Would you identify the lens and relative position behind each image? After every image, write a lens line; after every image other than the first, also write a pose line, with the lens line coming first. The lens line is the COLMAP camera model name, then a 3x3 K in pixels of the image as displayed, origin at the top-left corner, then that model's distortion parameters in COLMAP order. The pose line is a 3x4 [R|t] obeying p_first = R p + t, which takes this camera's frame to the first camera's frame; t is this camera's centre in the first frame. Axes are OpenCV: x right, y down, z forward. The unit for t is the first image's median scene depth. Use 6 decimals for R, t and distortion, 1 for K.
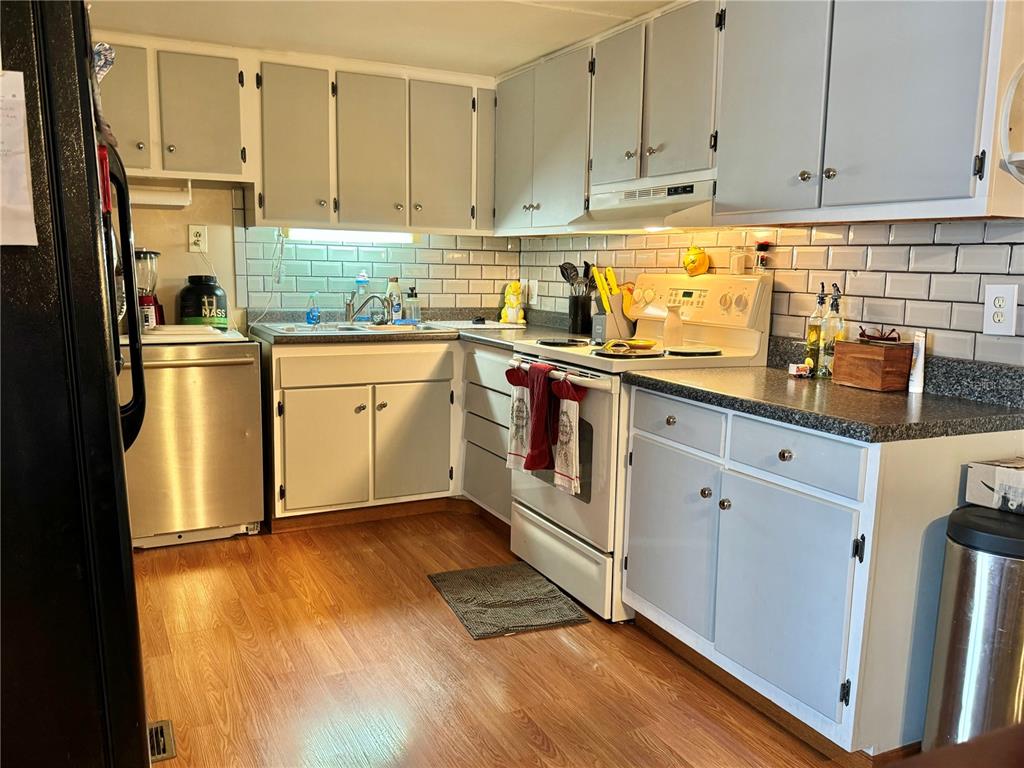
lens RADIAL K [[874.2, 0, 515.7], [0, 874.2, 394.4], [0, 0, 1]] dist [0.092910, -0.165540]
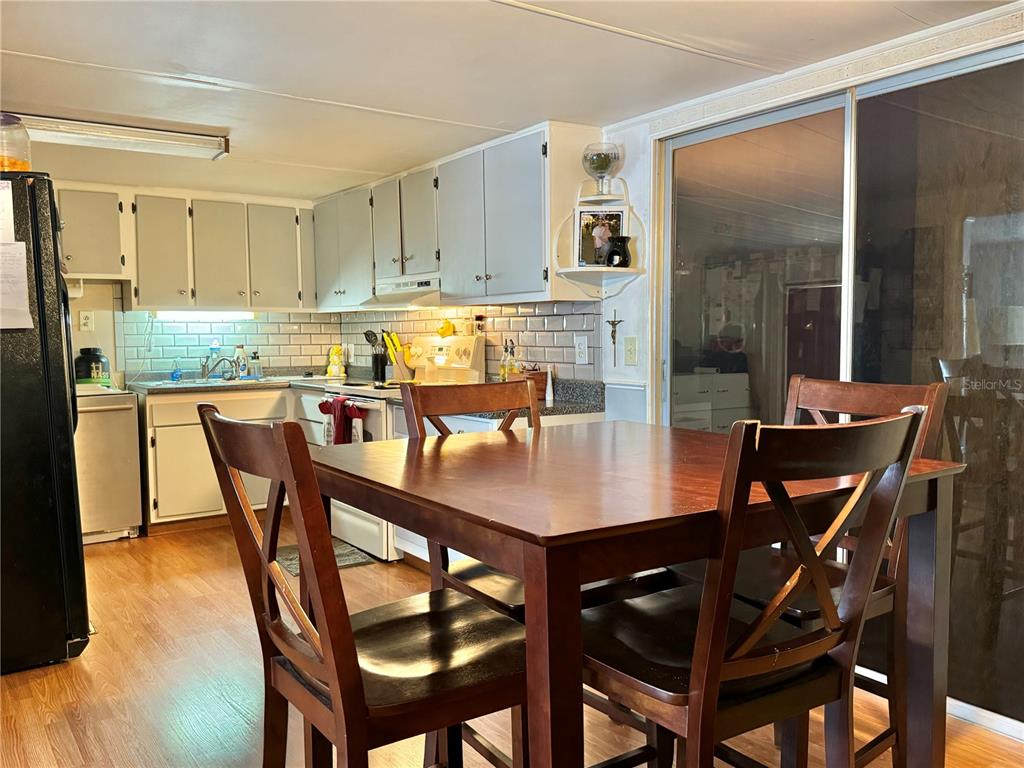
lens RADIAL K [[874.2, 0, 534.8], [0, 874.2, 386.6], [0, 0, 1]] dist [0.092910, -0.165540]
pose [[0.985792, -0.037288, 0.163778, 0.097324], [0.051327, 0.995282, -0.082342, 0.075780], [-0.159935, 0.089579, 0.983055, -0.463065]]
